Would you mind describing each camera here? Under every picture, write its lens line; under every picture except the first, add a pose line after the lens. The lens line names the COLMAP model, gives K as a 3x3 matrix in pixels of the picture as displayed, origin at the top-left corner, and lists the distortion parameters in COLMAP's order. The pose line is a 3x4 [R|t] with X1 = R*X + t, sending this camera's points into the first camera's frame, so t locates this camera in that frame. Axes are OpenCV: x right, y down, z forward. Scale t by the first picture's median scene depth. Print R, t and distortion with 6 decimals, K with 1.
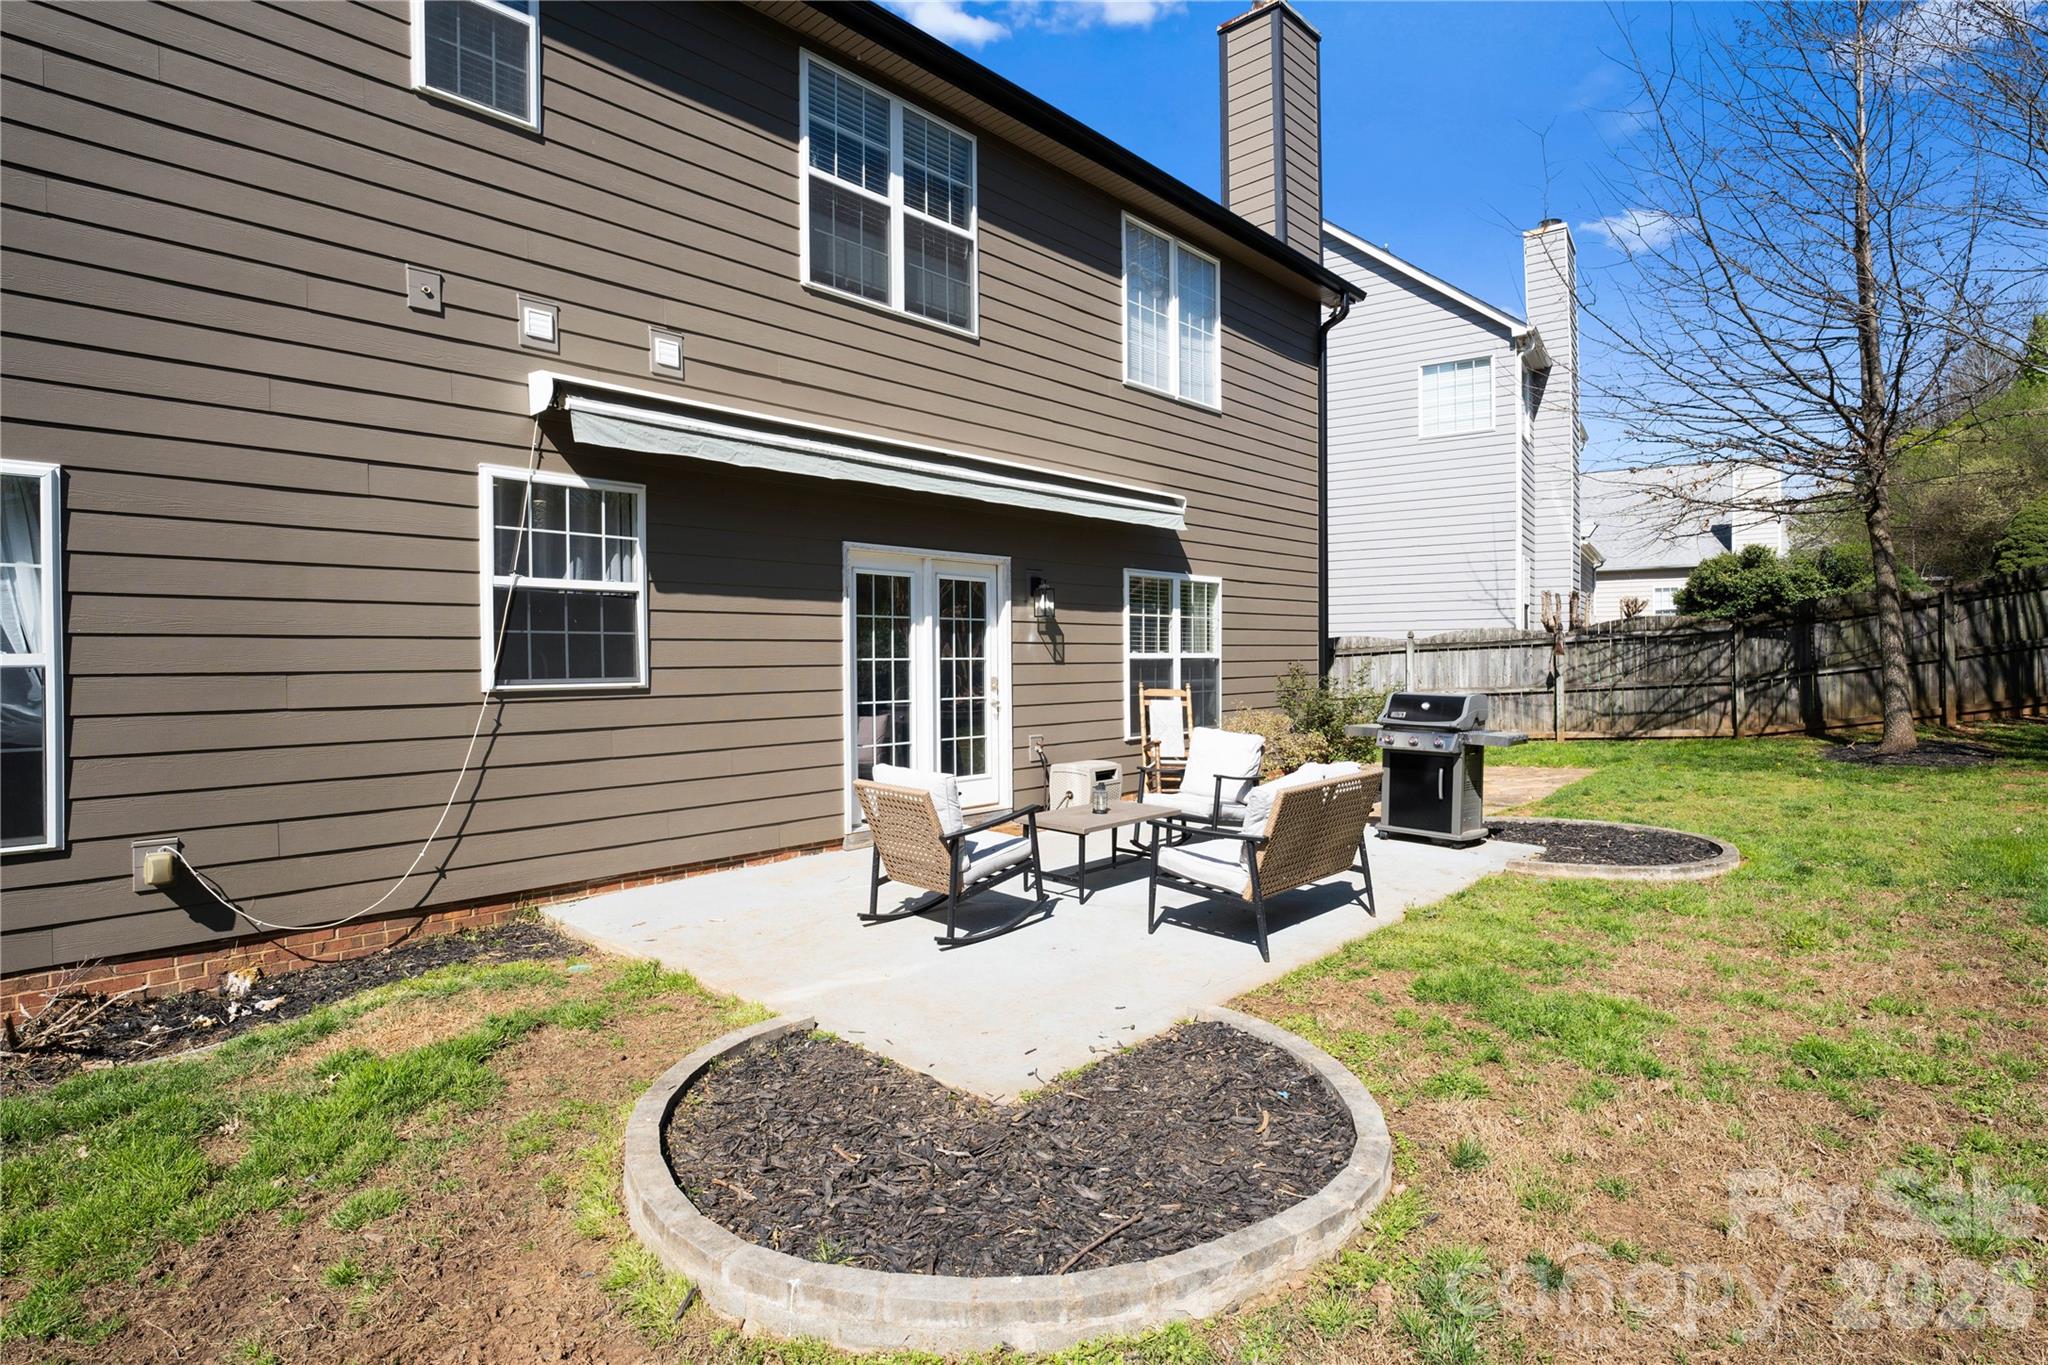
lens RADIAL K [[1050.0, 0, 1029.1], [0, 1050.0, 662.6], [0, 0, 1]] dist [-0.009793, 0.003317]
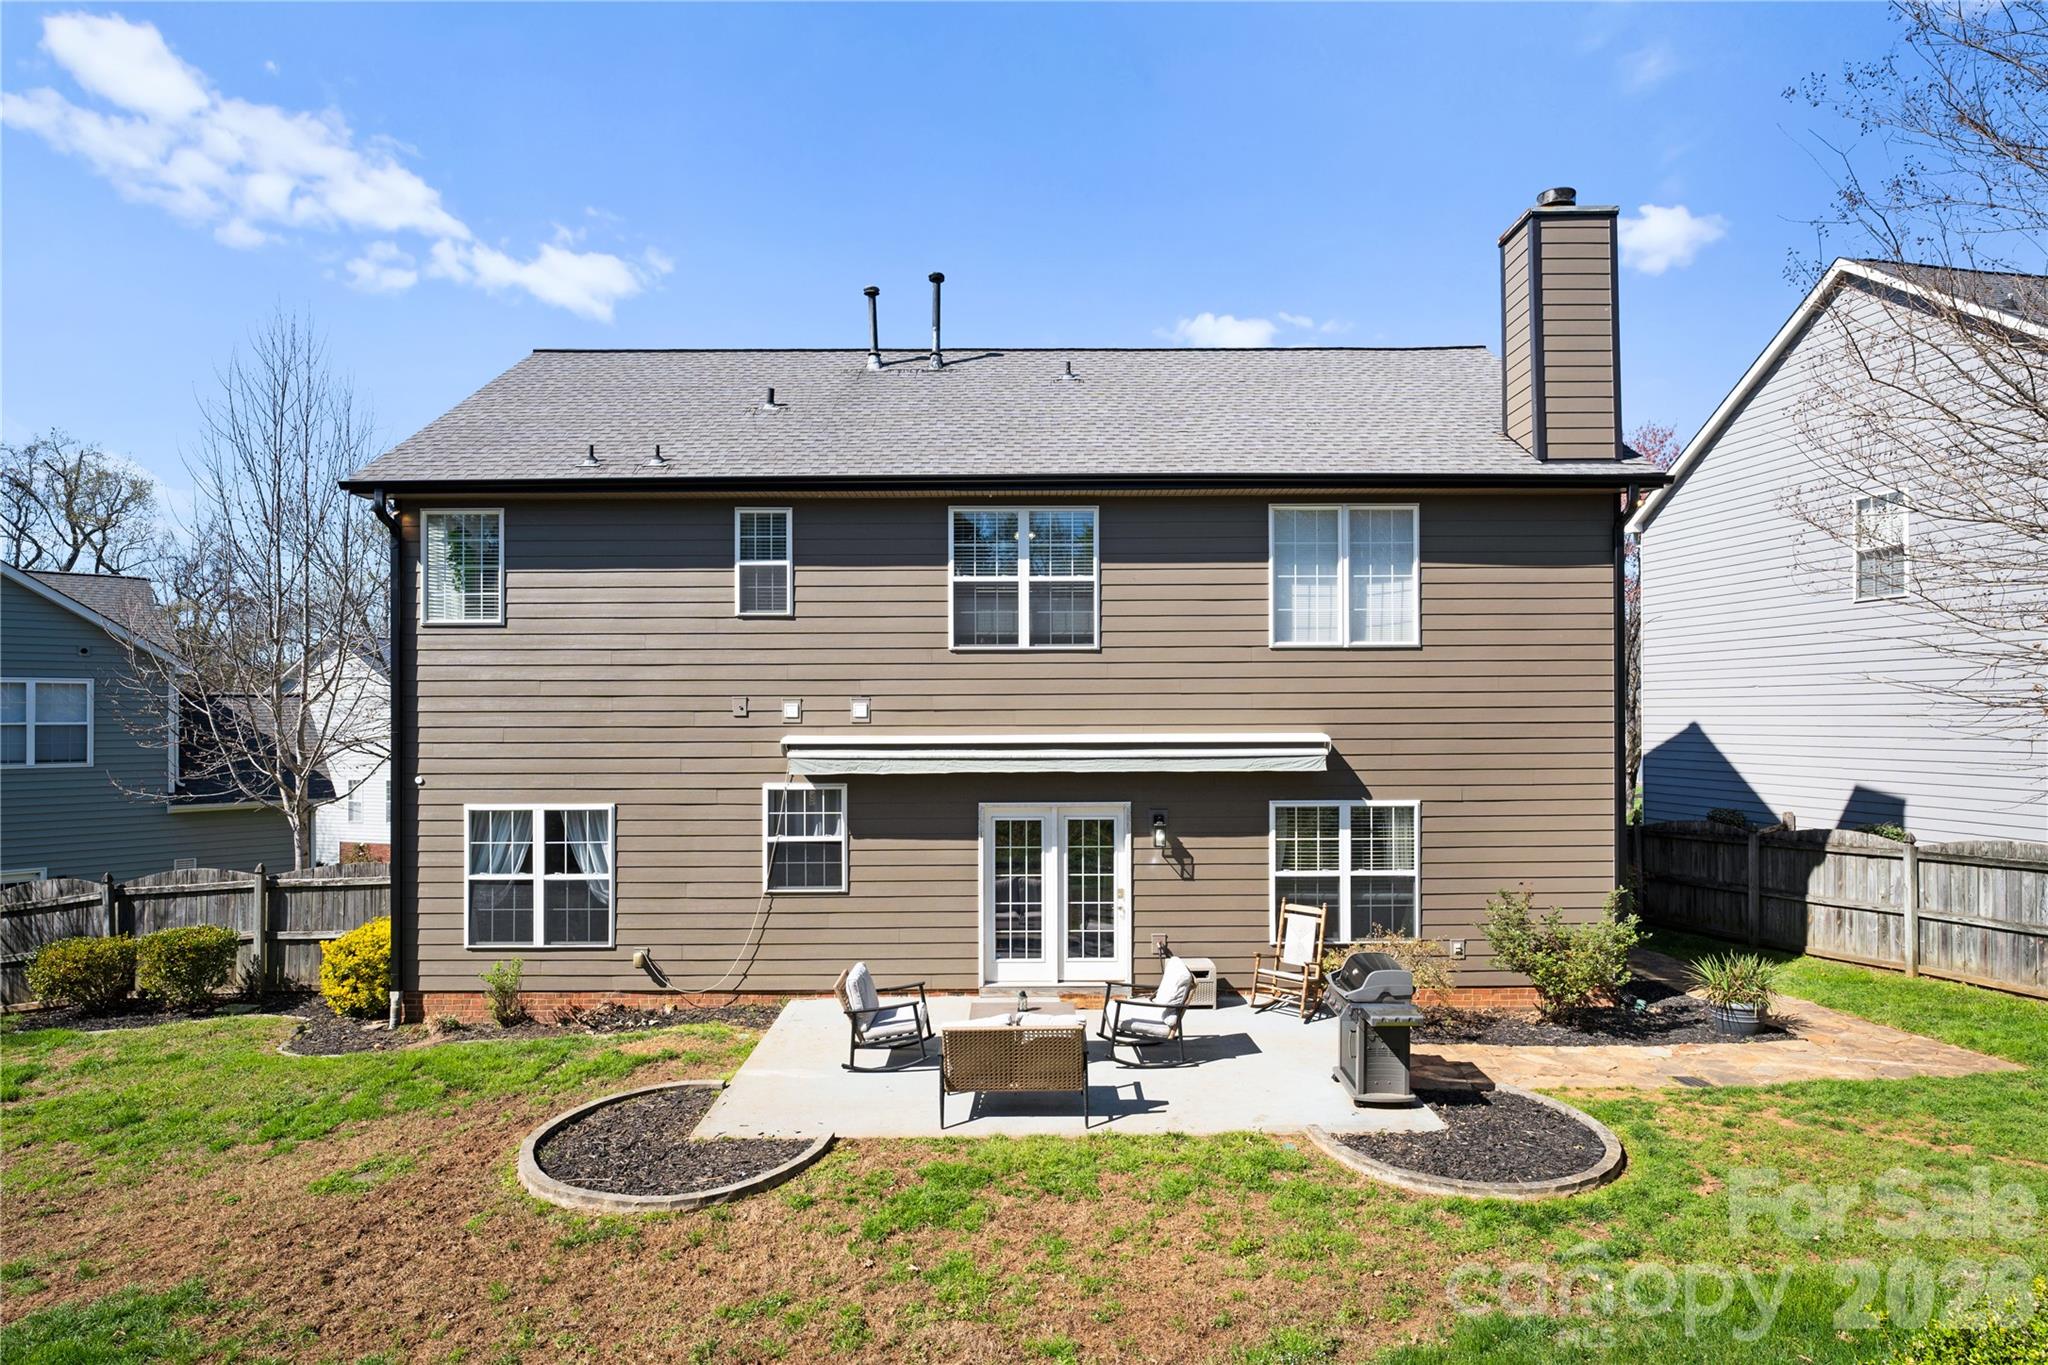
lens RADIAL K [[1050.0, 0, 1043.9], [0, 1050.0, 694.4], [0, 0, 1]] dist [-0.009793, 0.003317]
pose [[0.678512, -0.005531, -0.734568, 0.941176], [-0.003885, 0.999931, -0.011117, -0.232553], [0.734579, 0.010397, 0.678444, -0.011604]]
